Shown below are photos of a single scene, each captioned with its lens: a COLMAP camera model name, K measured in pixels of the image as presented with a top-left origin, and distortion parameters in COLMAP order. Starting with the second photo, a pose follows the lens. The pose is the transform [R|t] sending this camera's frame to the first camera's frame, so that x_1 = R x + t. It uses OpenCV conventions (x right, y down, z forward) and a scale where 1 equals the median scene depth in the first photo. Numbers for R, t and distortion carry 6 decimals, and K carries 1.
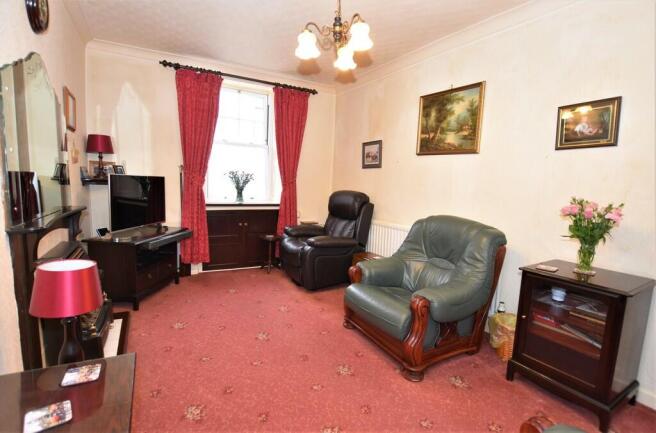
lens RADIAL K [[307.9, 0, 326.9], [0, 307.9, 220.2], [0, 0, 1]] dist [-0.043649, 0.000247]
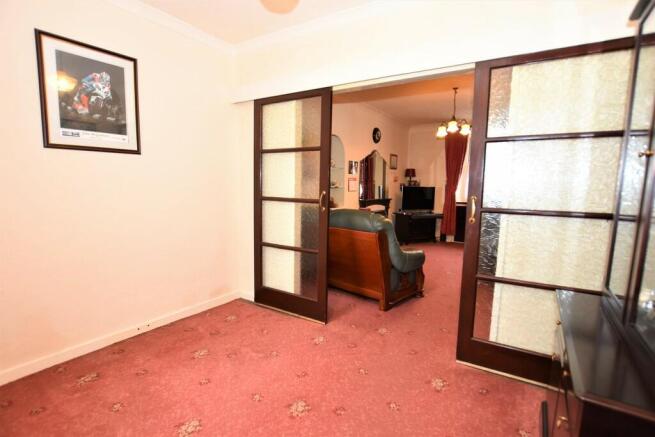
lens RADIAL K [[298.6, 0, 331.4], [0, 298.6, 221.1], [0, 0, 1]] dist [-0.023630, 0.000313]
pose [[0.434675, 0.074864, -0.897471, 0.846080], [-0.107789, 0.993700, 0.030685, 0.081973], [0.894114, 0.083399, 0.440006, -0.392851]]
